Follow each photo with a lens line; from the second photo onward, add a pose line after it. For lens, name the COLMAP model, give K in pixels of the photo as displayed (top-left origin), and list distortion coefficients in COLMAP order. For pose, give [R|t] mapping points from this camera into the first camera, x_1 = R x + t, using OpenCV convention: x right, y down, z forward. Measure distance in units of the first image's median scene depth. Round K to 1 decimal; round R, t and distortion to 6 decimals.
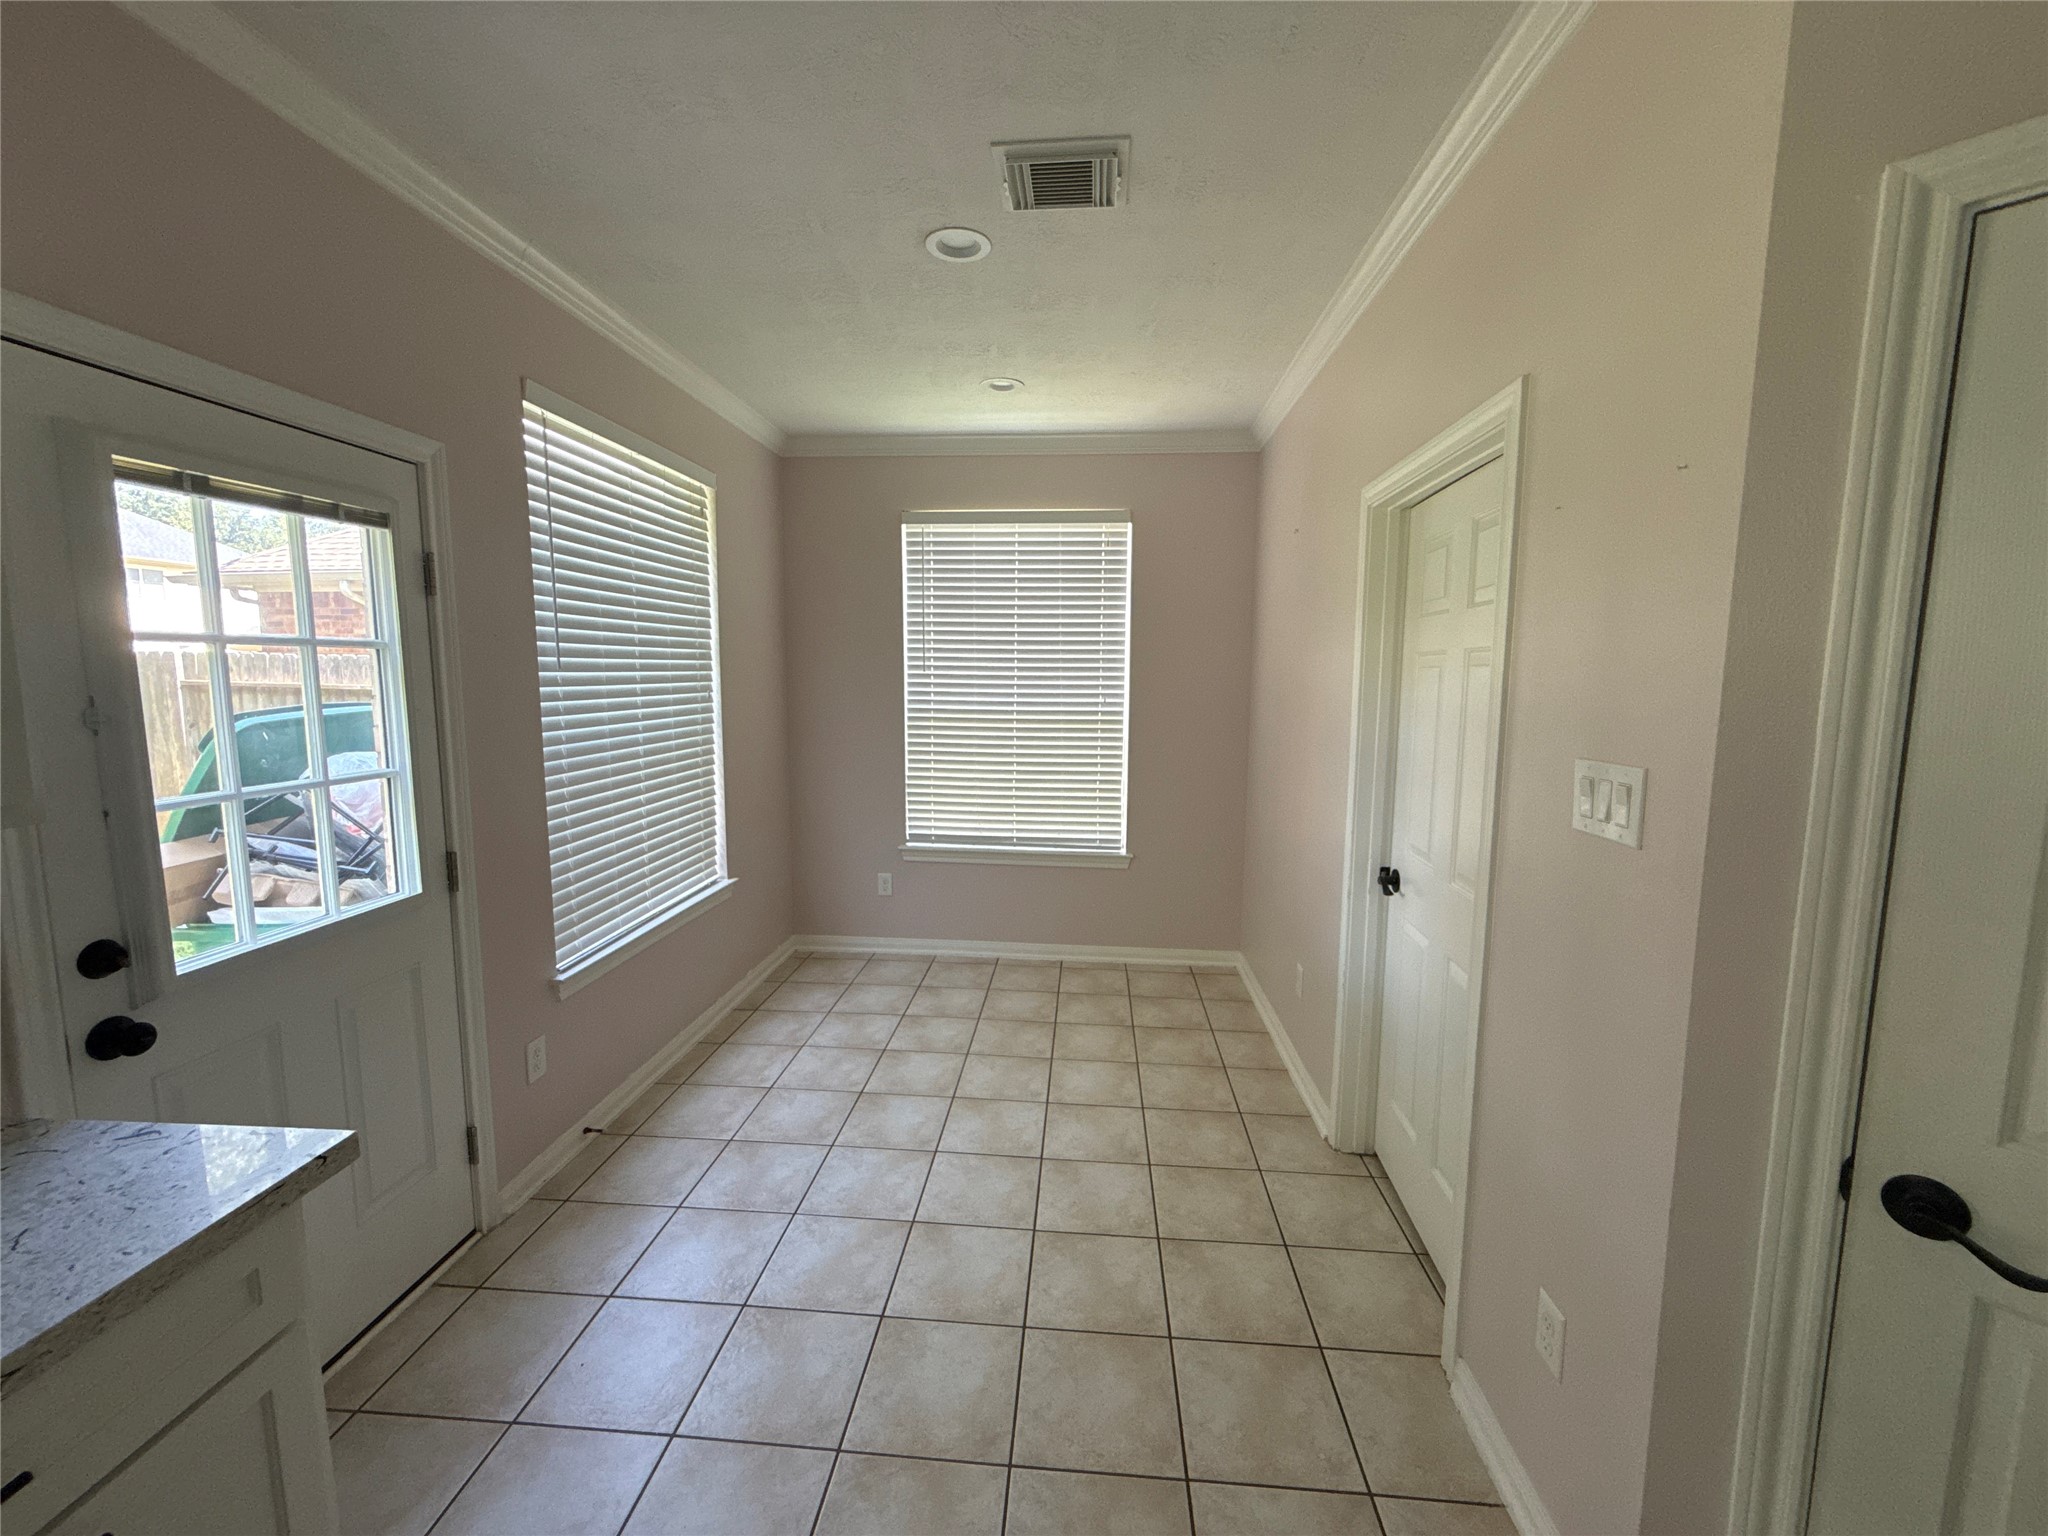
lens RADIAL K [[813.1, 0, 1026.5], [0, 813.1, 765.8], [0, 0, 1]] dist [0.002144, -0.000015]
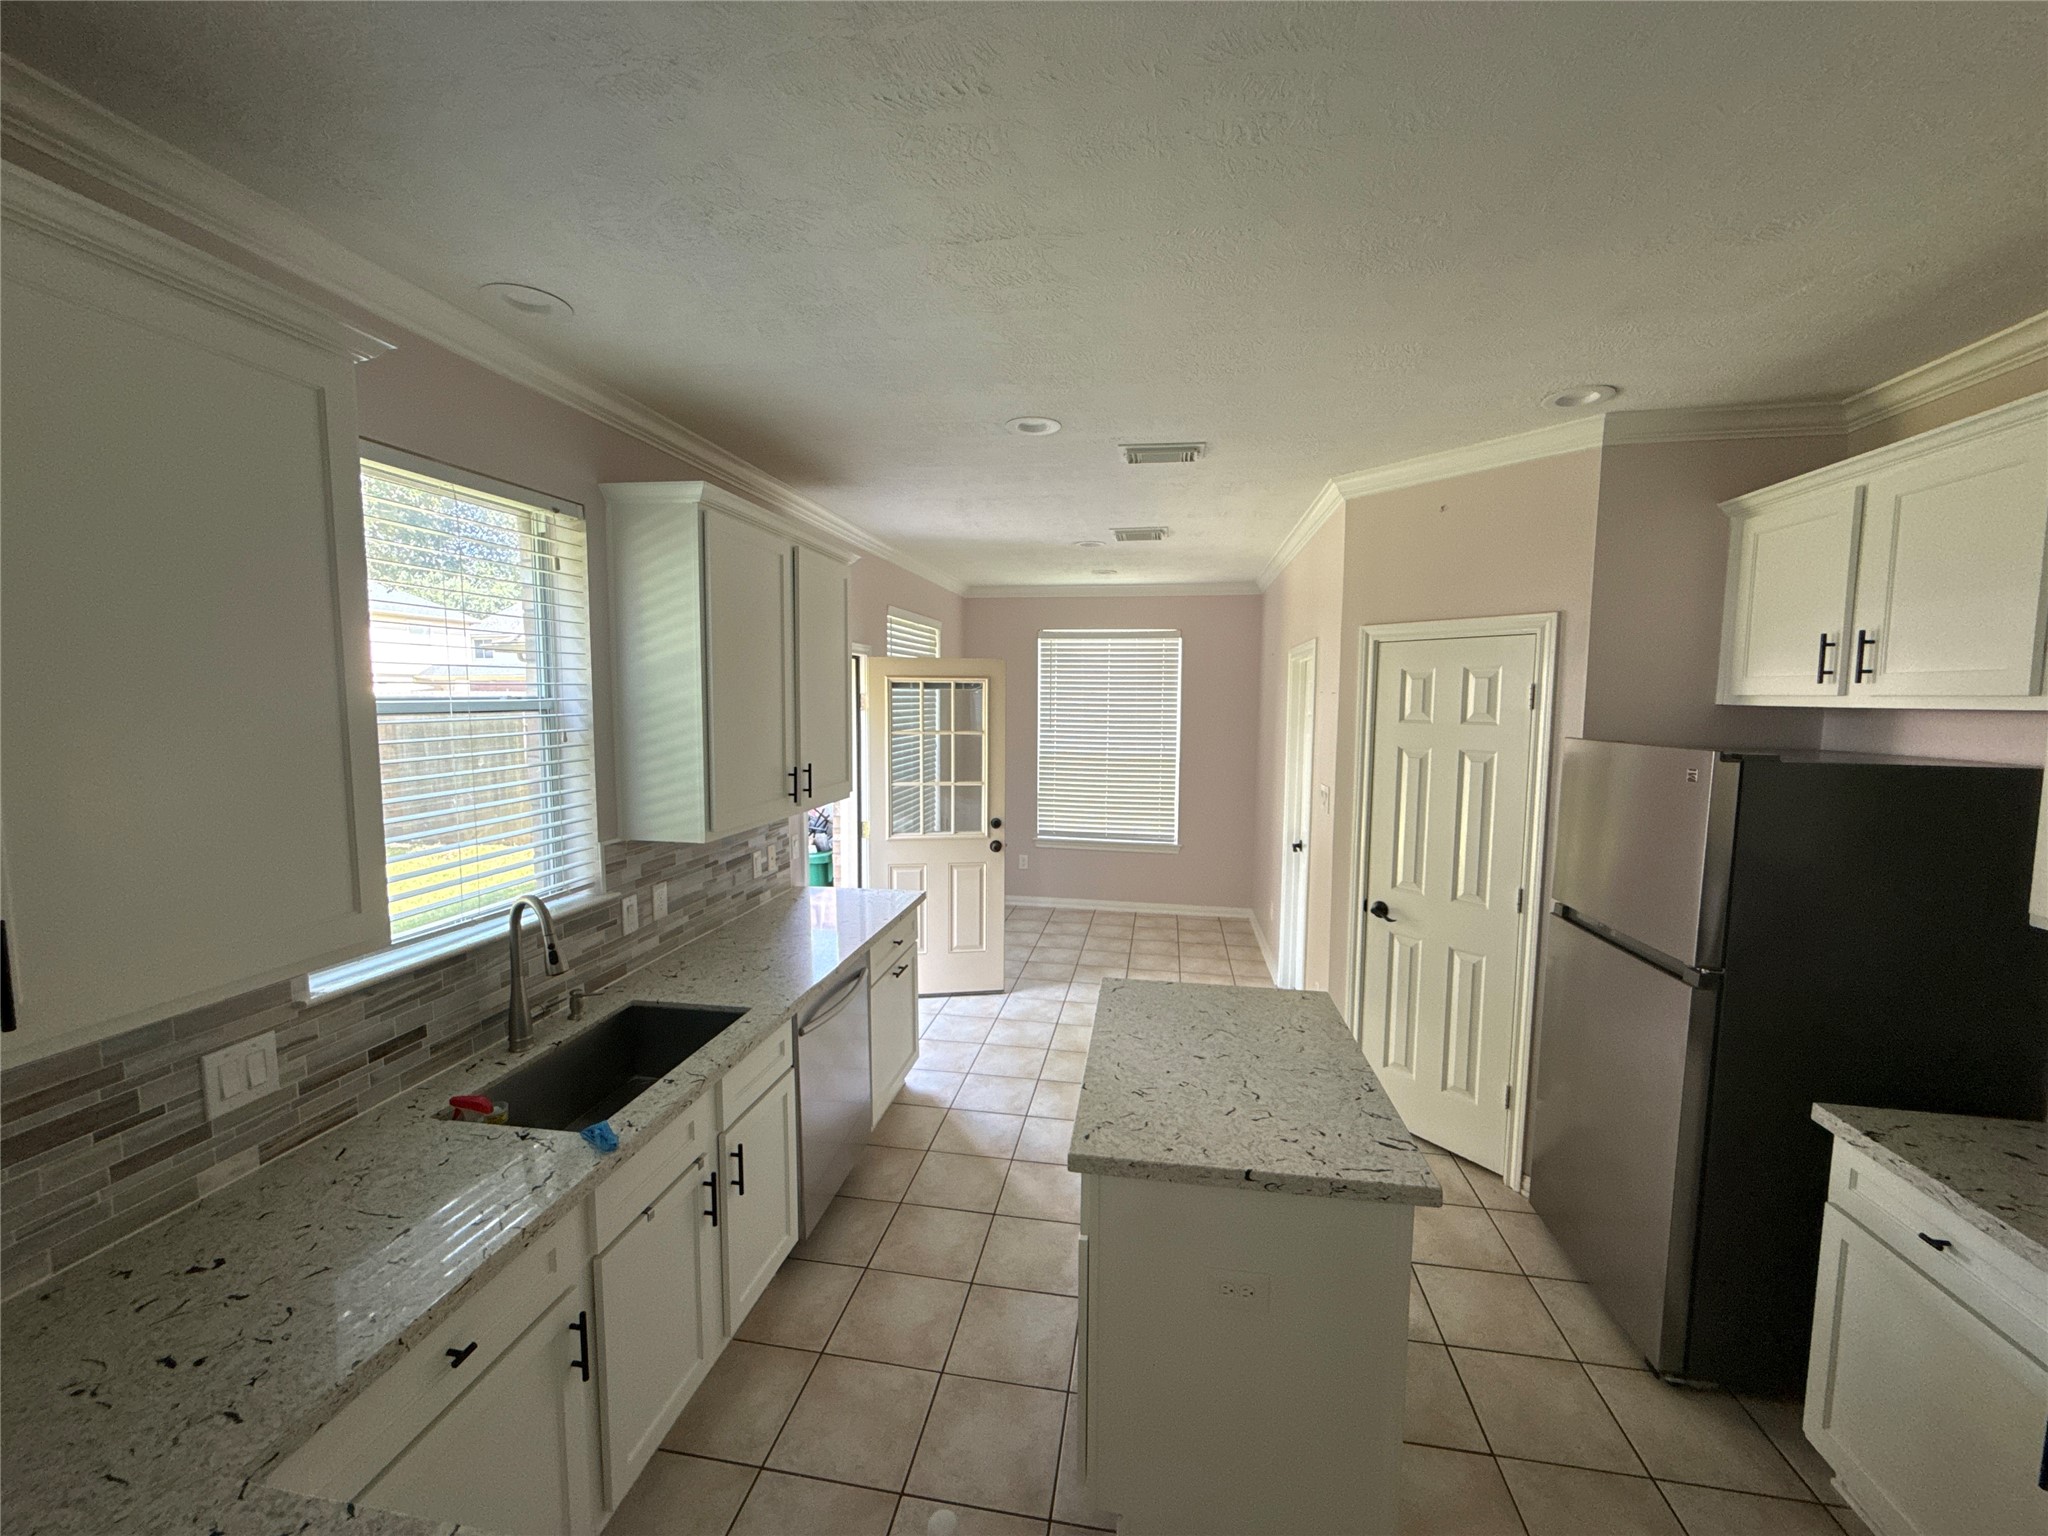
lens RADIAL K [[813.1, 0, 1004.7], [0, 813.1, 766.5], [0, 0, 1]] dist [0.002144, -0.000015]
pose [[0.992946, 0.006914, -0.118364, -0.028060], [-0.010674, 0.999457, -0.031163, 0.010276], [0.118085, 0.032206, 0.992481, -0.671048]]
